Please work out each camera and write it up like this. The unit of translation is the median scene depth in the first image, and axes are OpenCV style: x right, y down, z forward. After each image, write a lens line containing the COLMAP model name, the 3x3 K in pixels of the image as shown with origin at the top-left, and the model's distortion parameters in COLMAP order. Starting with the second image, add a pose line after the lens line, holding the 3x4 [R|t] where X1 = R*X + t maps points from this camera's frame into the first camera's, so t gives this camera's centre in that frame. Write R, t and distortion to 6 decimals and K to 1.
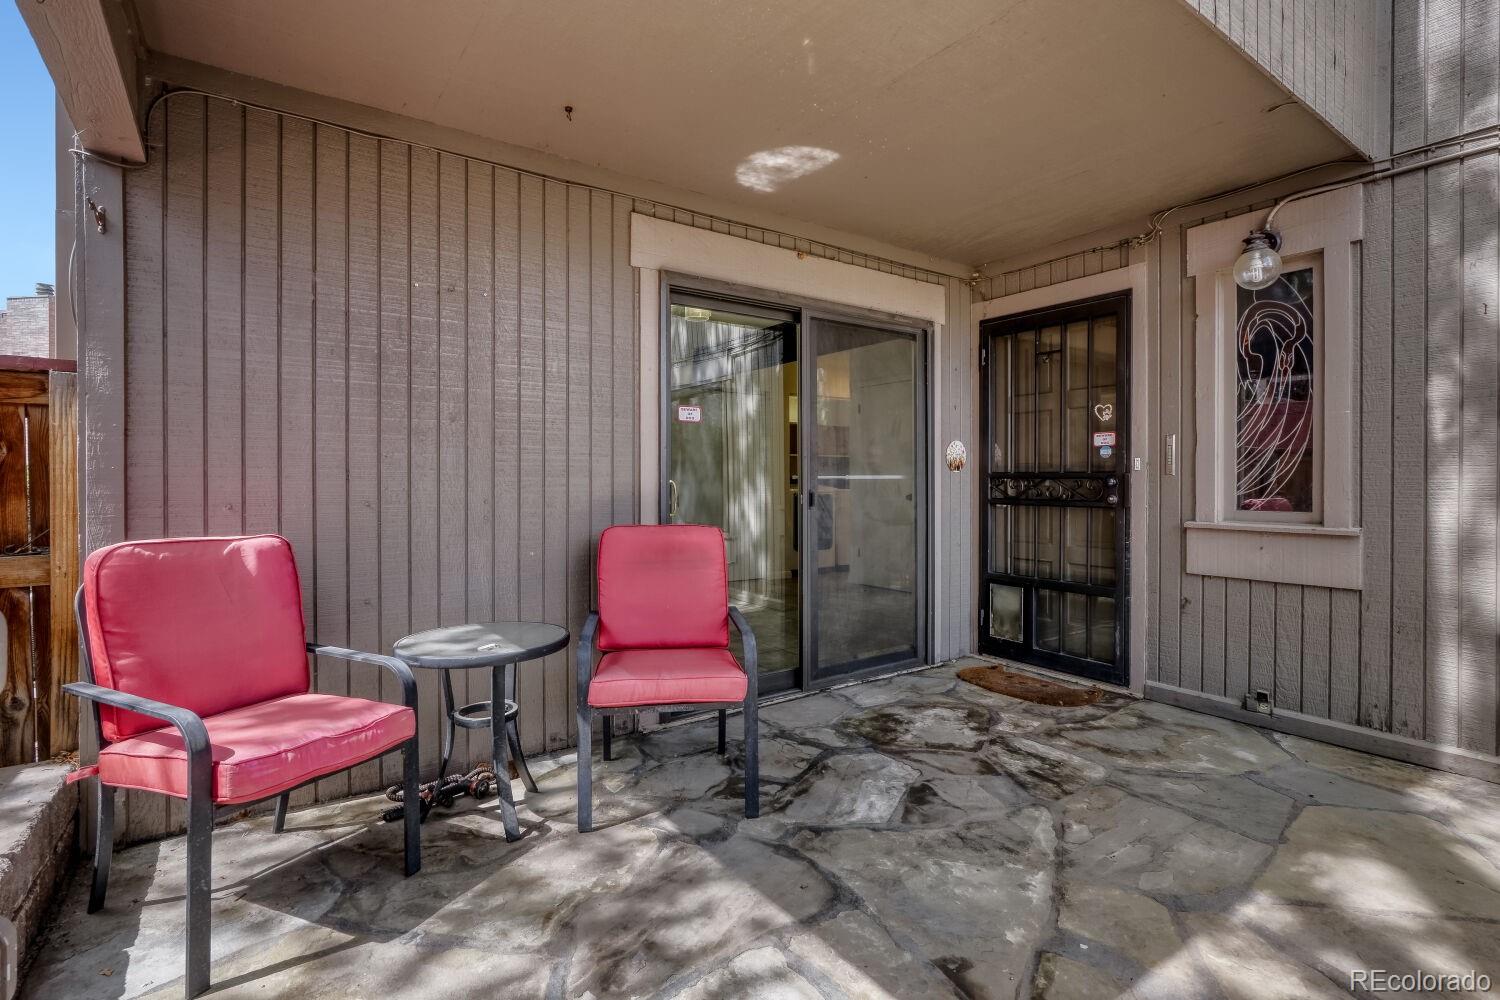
lens RADIAL K [[705.9, 0, 743.0], [0, 705.9, 486.3], [0, 0, 1]] dist [-0.019807, 0.009681]
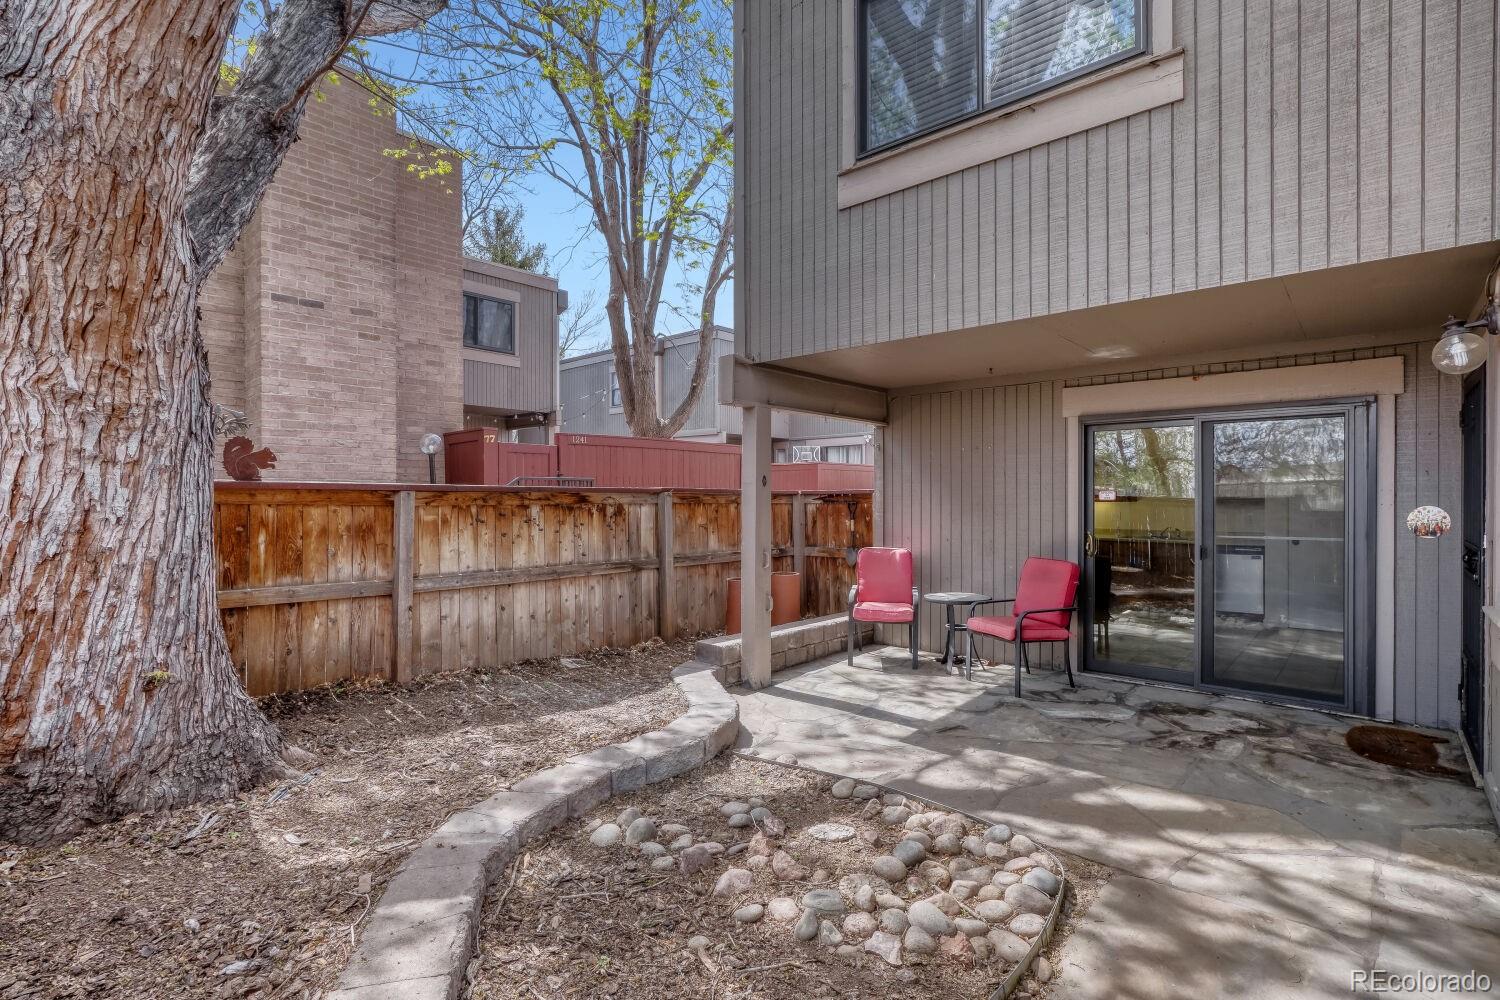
lens RADIAL K [[721.3, 0, 752.7], [0, 721.3, 500.8], [0, 0, 1]] dist [-0.022278, 0.010170]
pose [[0.220216, 0.005466, -0.975436, 1.236829], [-0.007265, 0.999966, 0.003963, -0.079940], [0.975424, 0.006214, 0.220248, -0.168501]]
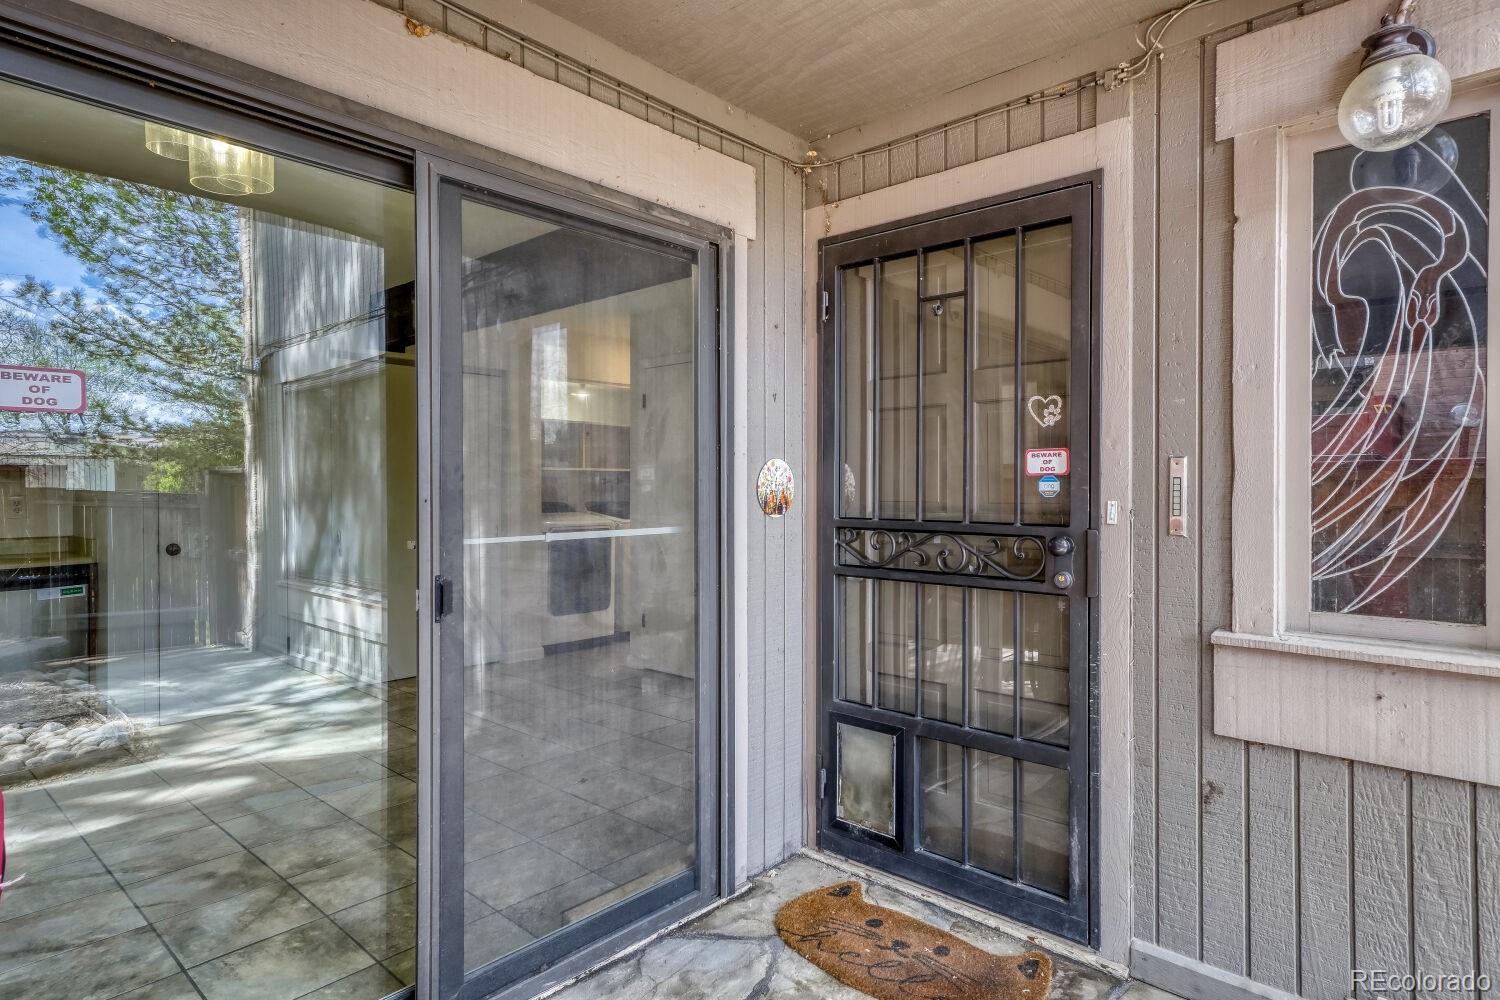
lens RADIAL K [[818.7, 0, 732.3], [0, 818.7, 492.7], [0, 0, 1]] dist [0.022654, -0.000234]
pose [[0.977215, 0.000388, 0.212249, 0.158173], [0.000105, 0.999997, -0.002310, -0.043337], [-0.212250, 0.002280, 0.977213, 0.456610]]
